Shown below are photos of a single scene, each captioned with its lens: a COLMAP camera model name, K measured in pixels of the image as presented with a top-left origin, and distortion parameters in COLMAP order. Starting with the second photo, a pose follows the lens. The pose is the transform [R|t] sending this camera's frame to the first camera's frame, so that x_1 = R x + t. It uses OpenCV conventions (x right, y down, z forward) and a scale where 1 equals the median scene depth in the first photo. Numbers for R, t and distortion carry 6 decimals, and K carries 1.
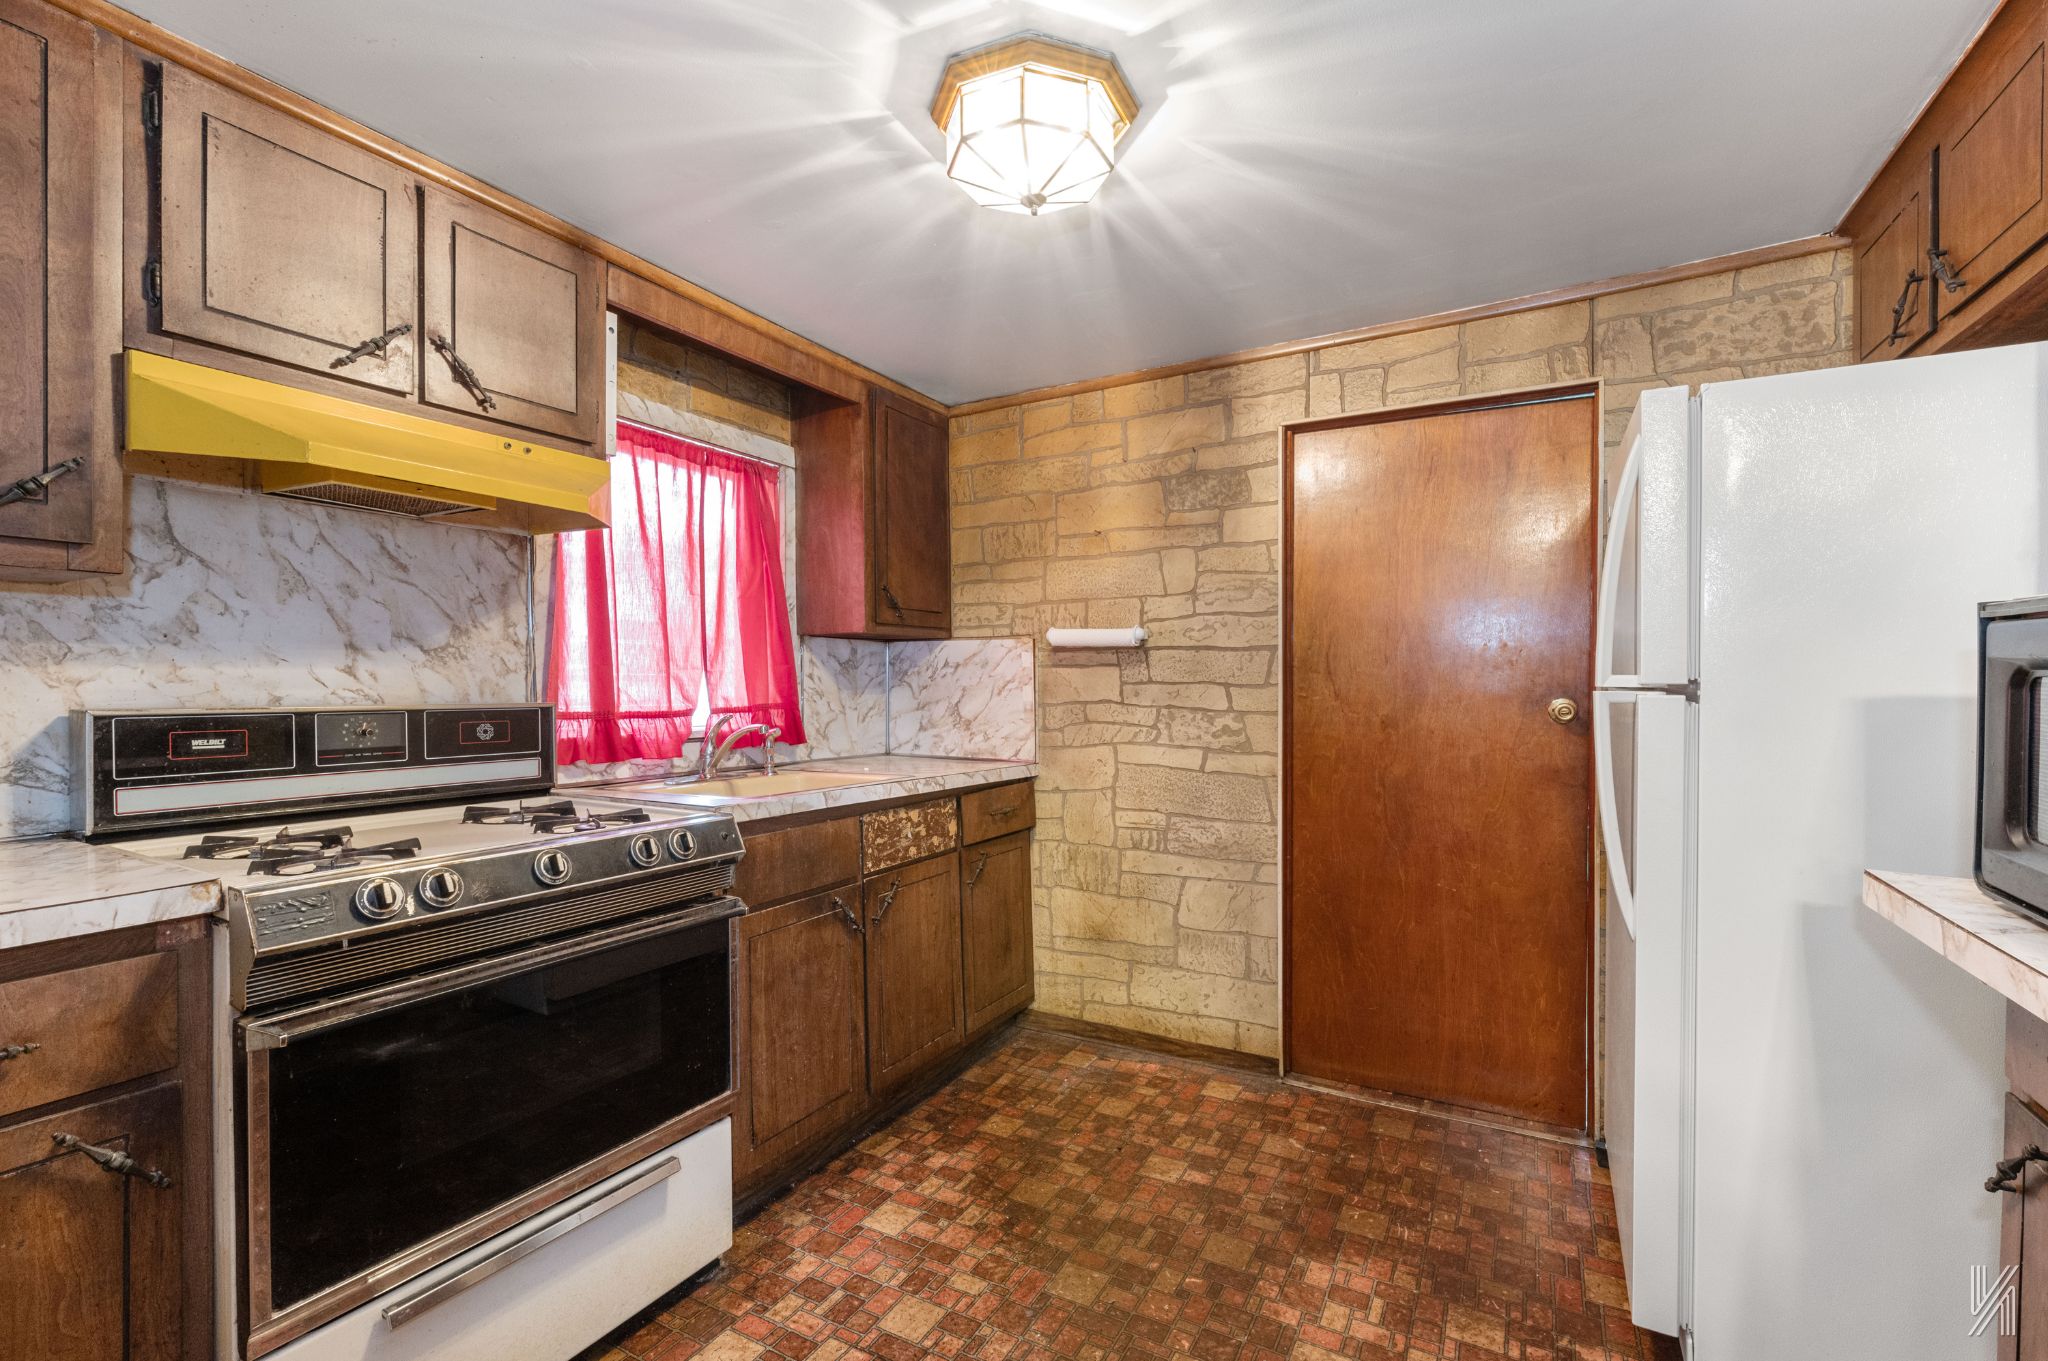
lens RADIAL K [[946.0, 0, 1024.0], [0, 946.0, 680.5], [0, 0, 1]] dist [-0.001752, -0.000395]
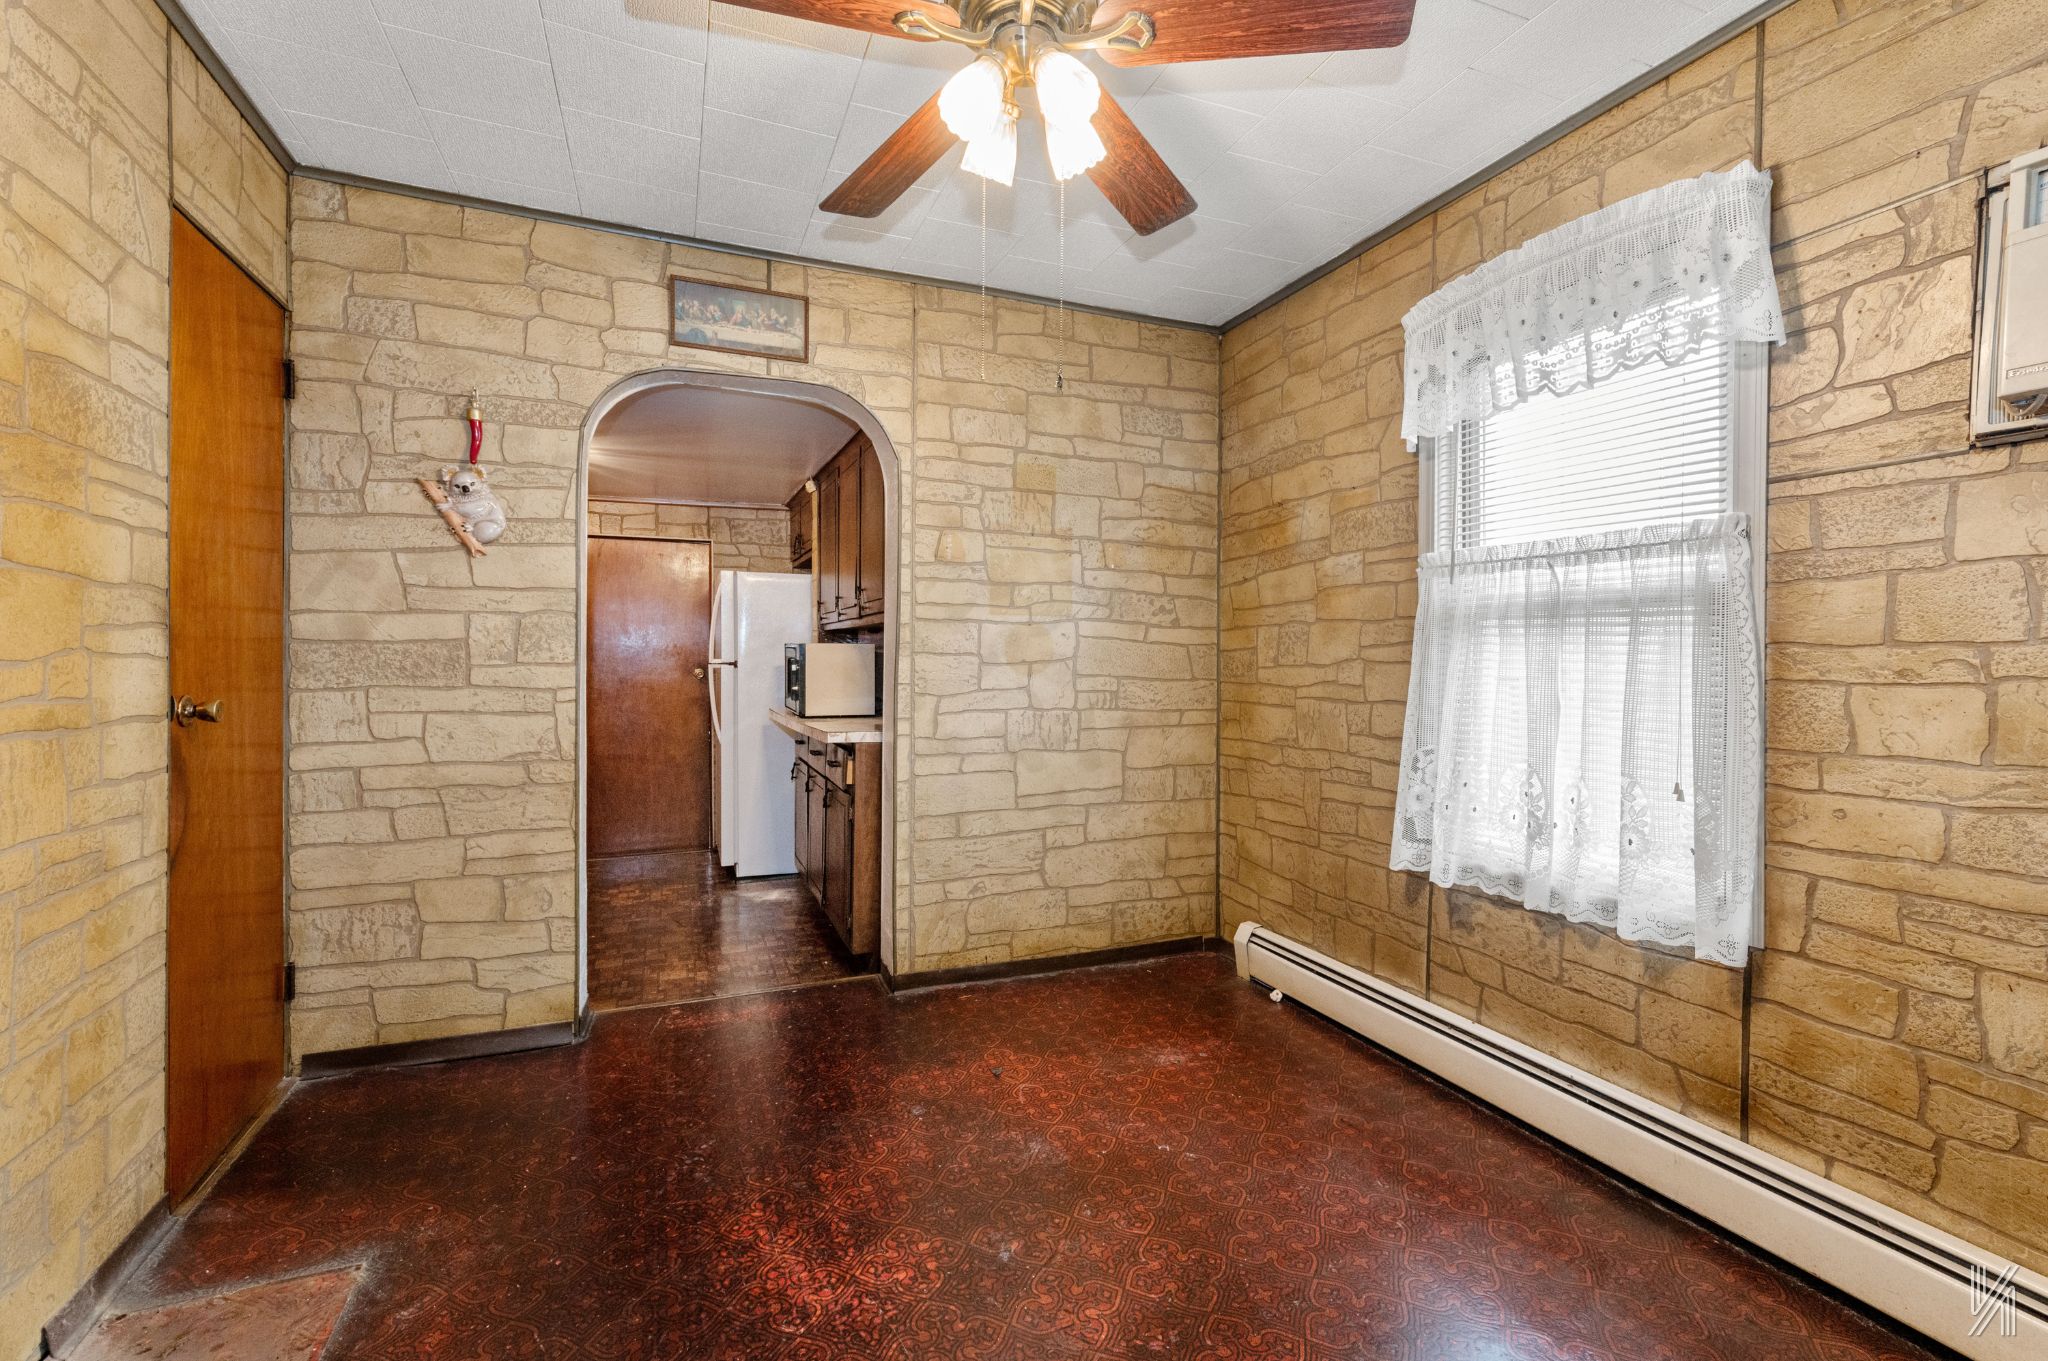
lens RADIAL K [[909.2, 0, 1025.6], [0, 909.2, 663.6], [0, 0, 1]] dist [0.000687, -0.000598]
pose [[0.652821, -0.007006, 0.757480, -0.673716], [0.004798, 0.999975, 0.005114, -0.001376], [-0.757497, 0.000296, 0.652839, -1.199111]]
